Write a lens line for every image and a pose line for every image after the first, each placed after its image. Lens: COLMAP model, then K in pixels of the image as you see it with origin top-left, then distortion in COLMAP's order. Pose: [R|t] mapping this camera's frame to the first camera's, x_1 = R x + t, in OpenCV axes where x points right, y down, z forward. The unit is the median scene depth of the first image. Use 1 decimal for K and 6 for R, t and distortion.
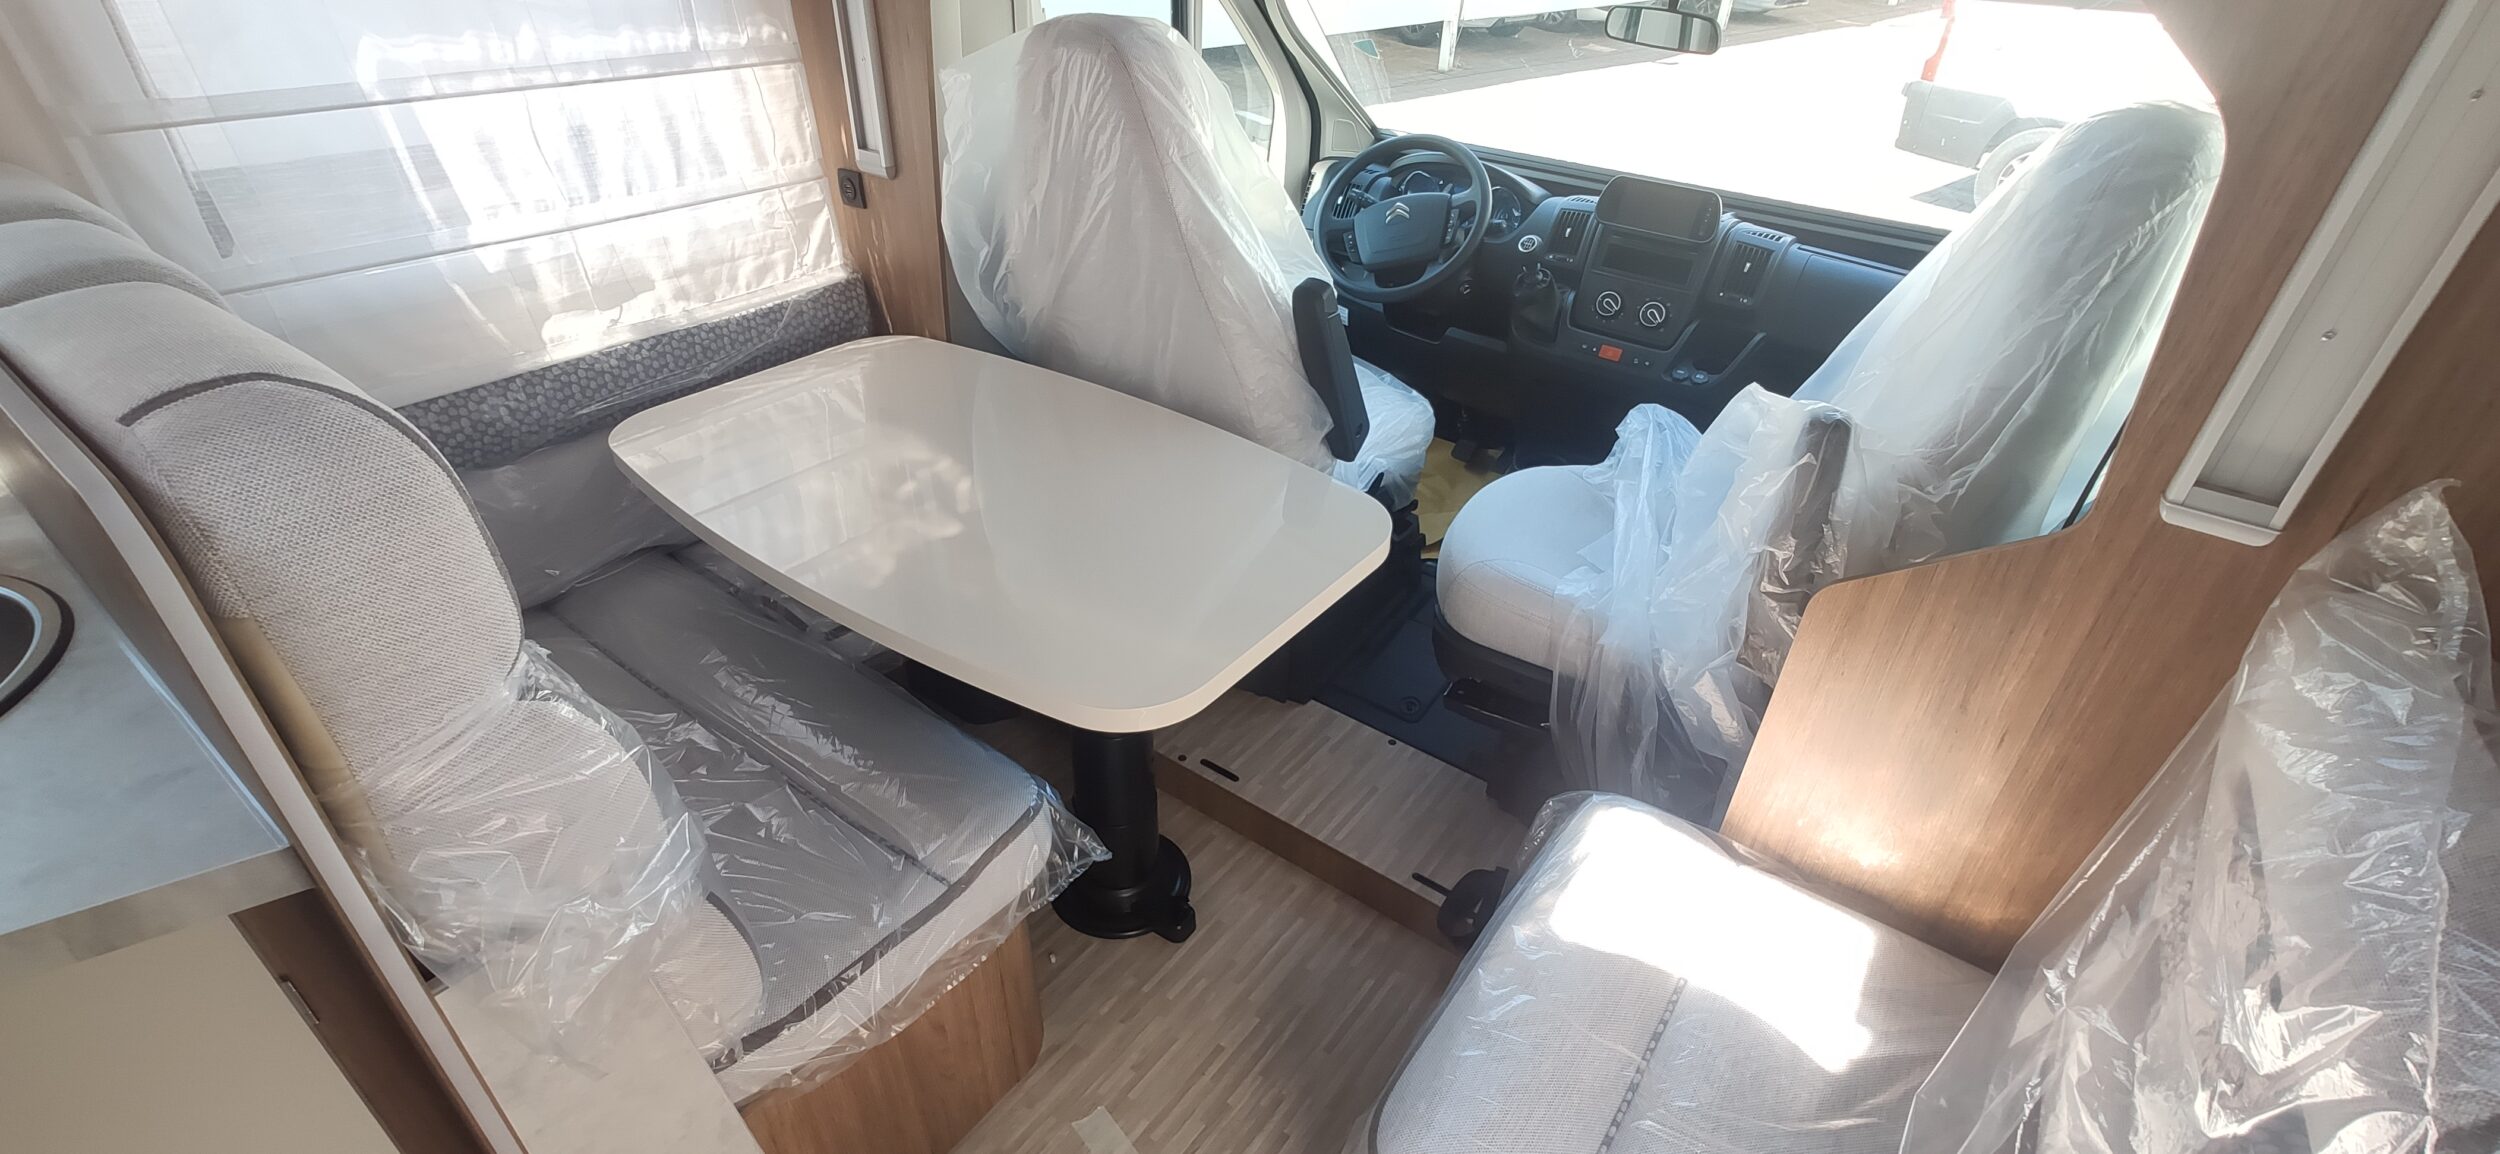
lens RADIAL K [[1096.8, 0, 1268.5], [0, 1096.8, 581.3], [0, 0, 1]] dist [0.001050, 0.000501]
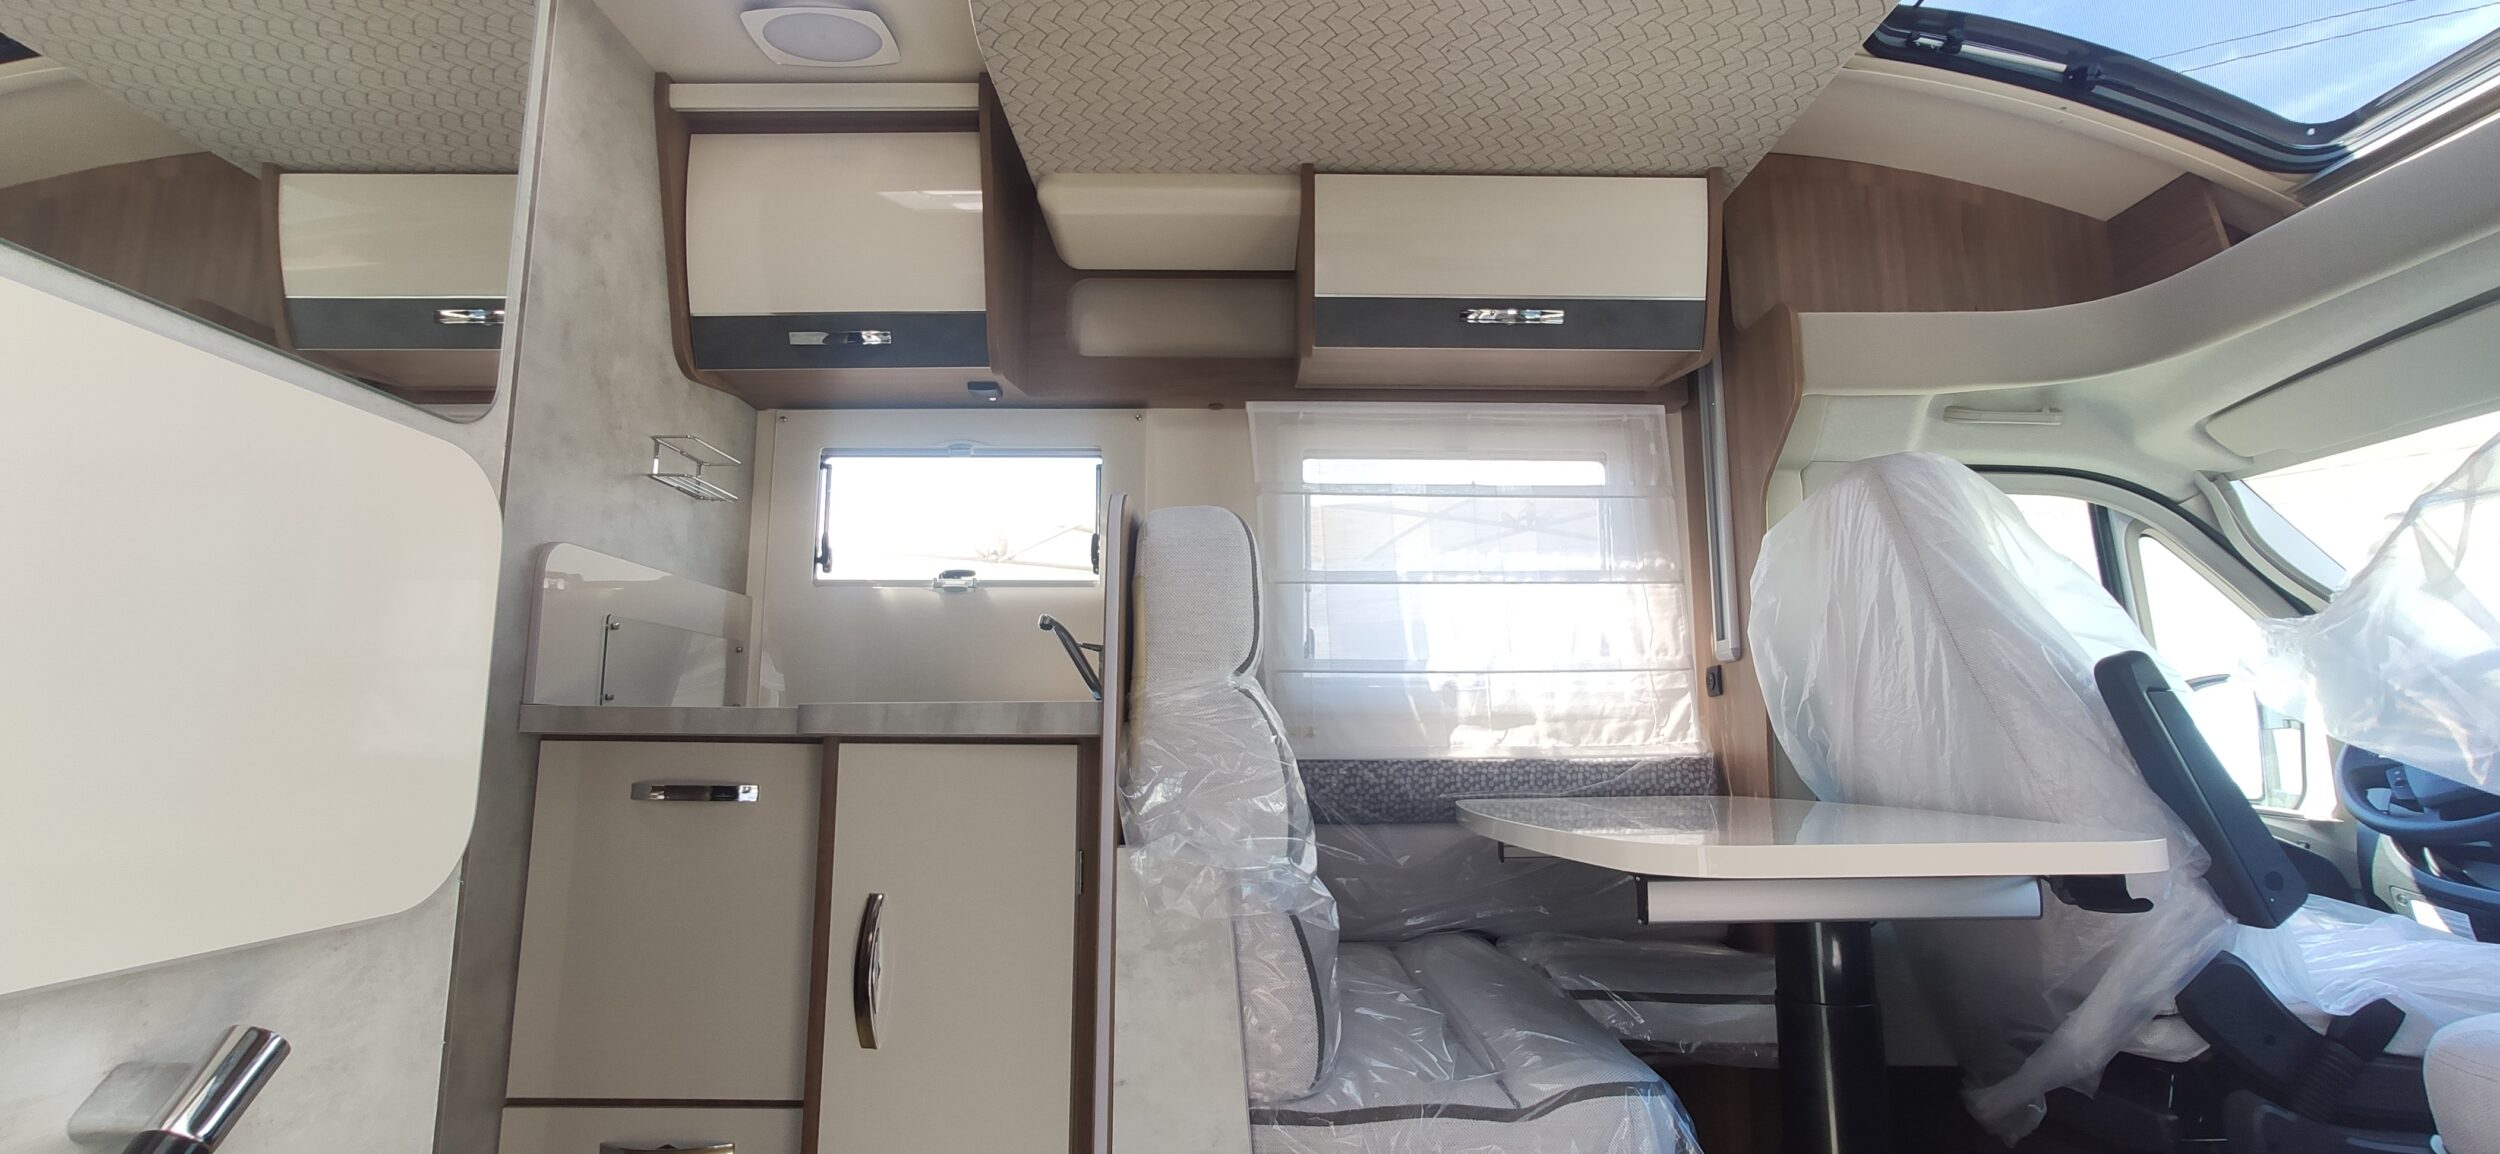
lens RADIAL K [[1096.8, 0, 1268.5], [0, 1096.8, 581.3], [0, 0, 1]] dist [0.001050, 0.000501]
pose [[0.594759, -0.159326, -0.787957, 0.312303], [-0.419948, 0.774218, -0.473530, 0.353412], [0.685496, 0.612538, 0.393564, 0.151058]]
